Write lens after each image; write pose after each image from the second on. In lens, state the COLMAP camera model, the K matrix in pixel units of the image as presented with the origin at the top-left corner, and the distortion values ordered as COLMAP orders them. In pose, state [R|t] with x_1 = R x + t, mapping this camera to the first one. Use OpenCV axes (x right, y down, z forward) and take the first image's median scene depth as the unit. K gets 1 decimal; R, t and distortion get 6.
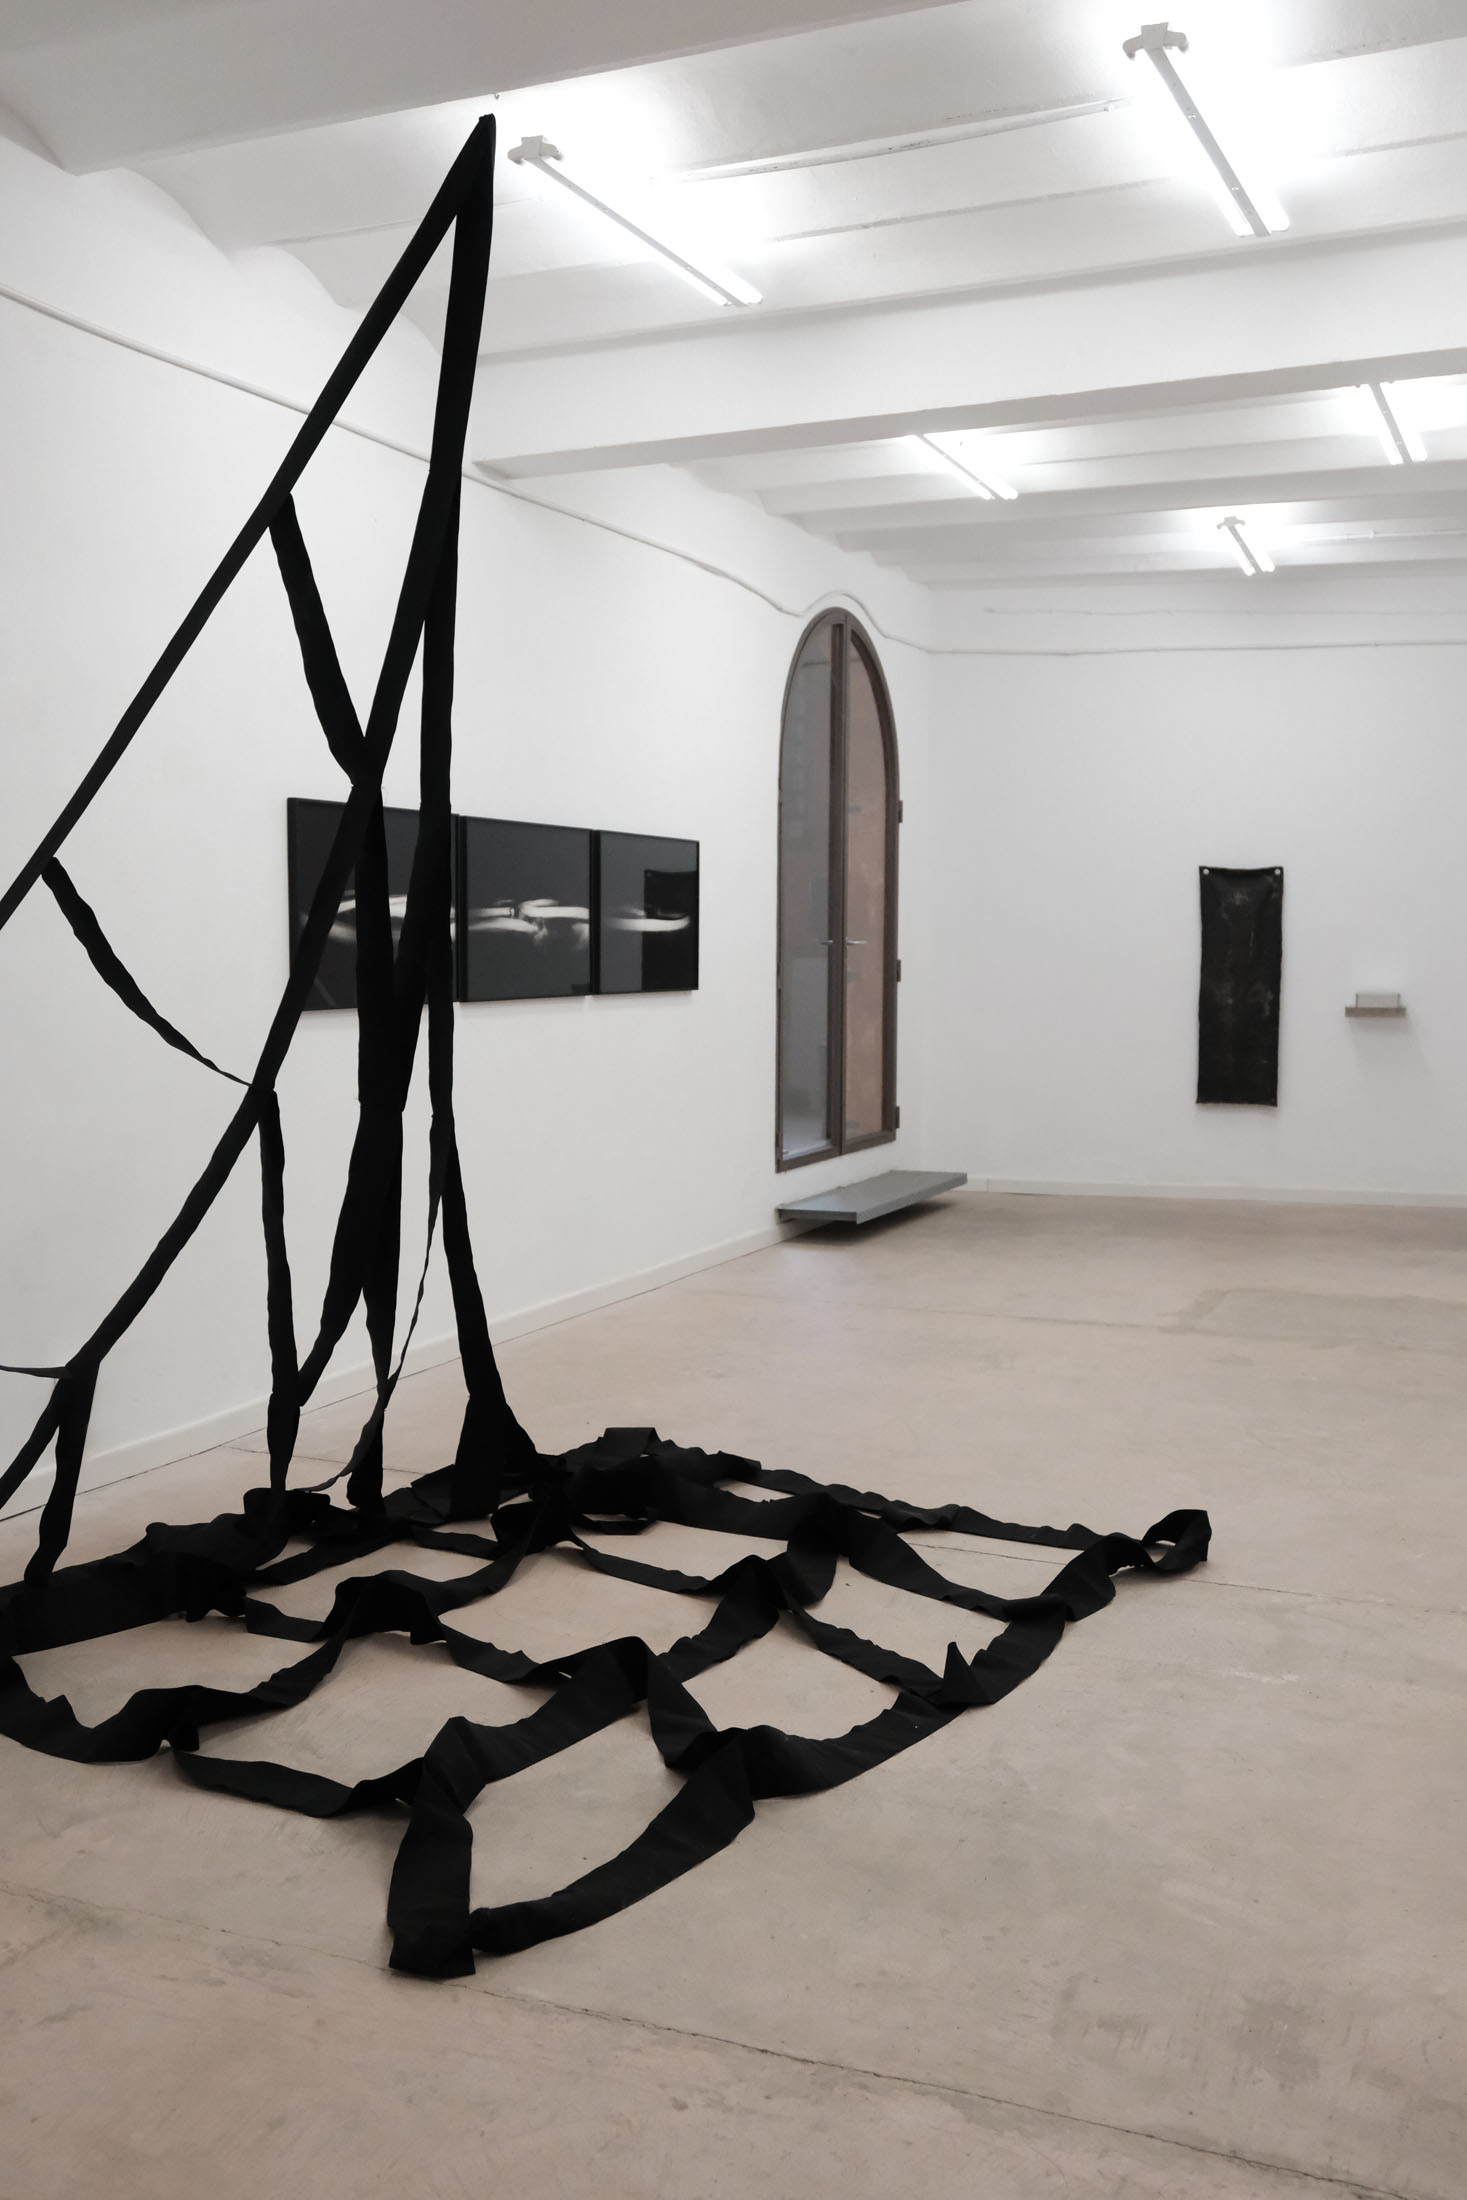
lens RADIAL K [[2072.2, 0, 733.5], [0, 2072.2, 1100.0], [0, 0, 1]] dist [-0.003684, 0.002186]
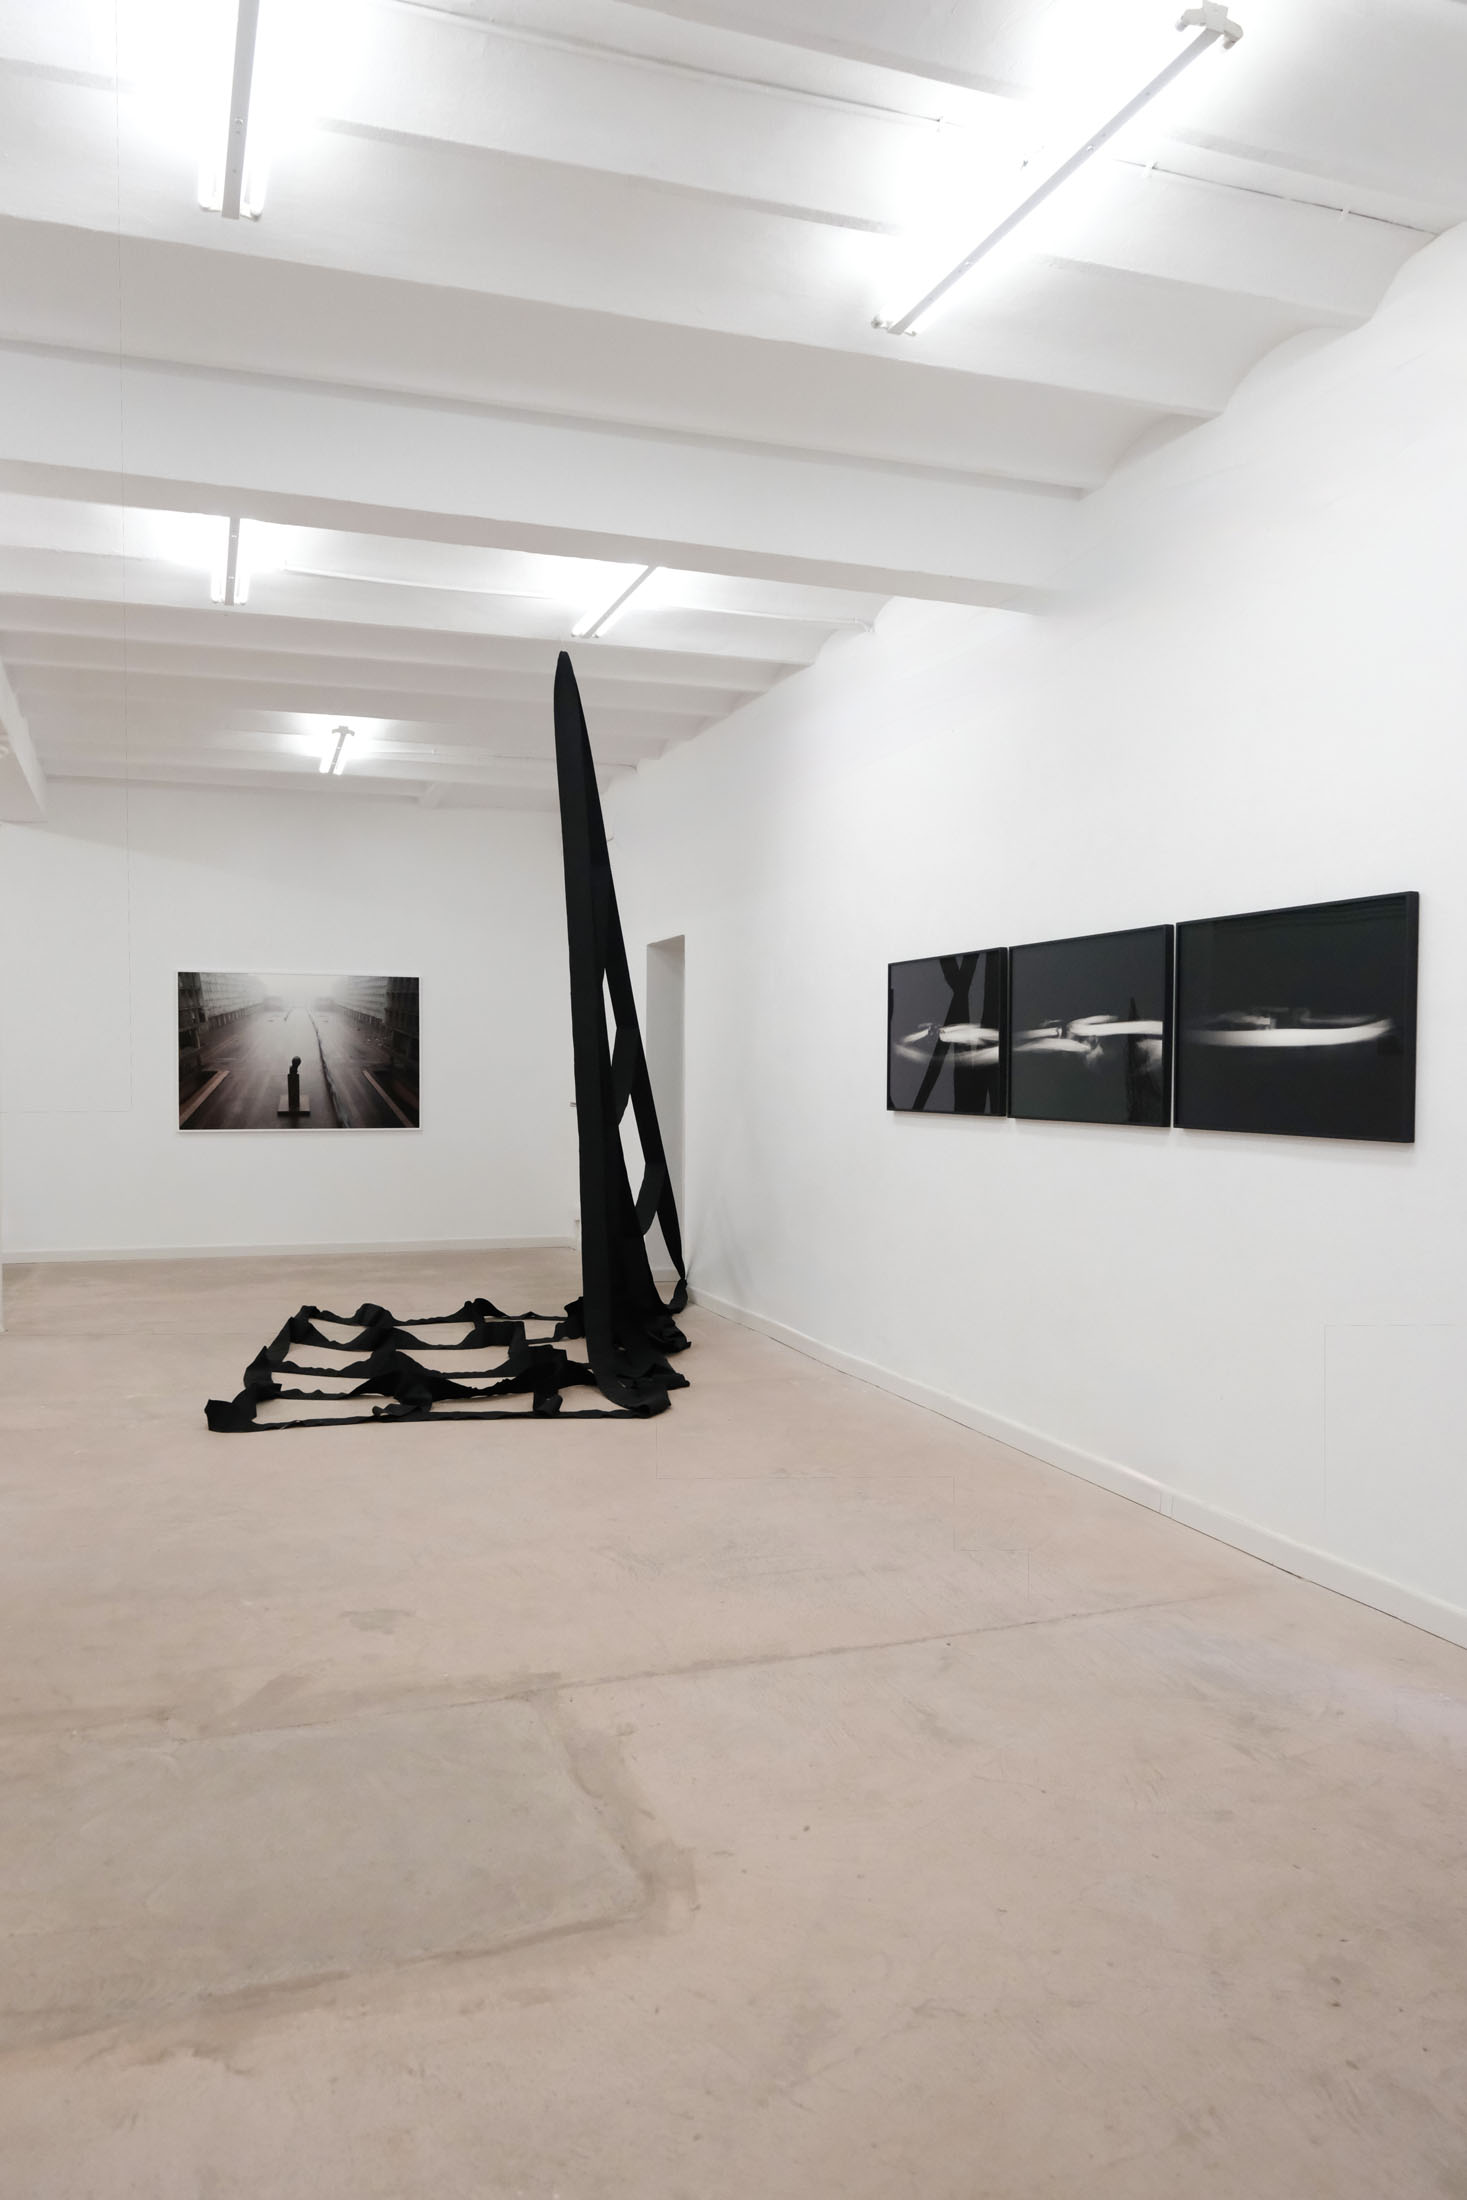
lens RADIAL K [[1572.1, 0, 740.9], [0, 1572.1, 1126.3], [0, 0, 1]] dist [-0.001376, -0.002572]
pose [[-0.717359, 0.015781, -0.696525, 0.518927], [-0.064413, 0.993959, 0.088859, -0.102078], [0.693720, 0.108609, -0.712009, 1.421623]]
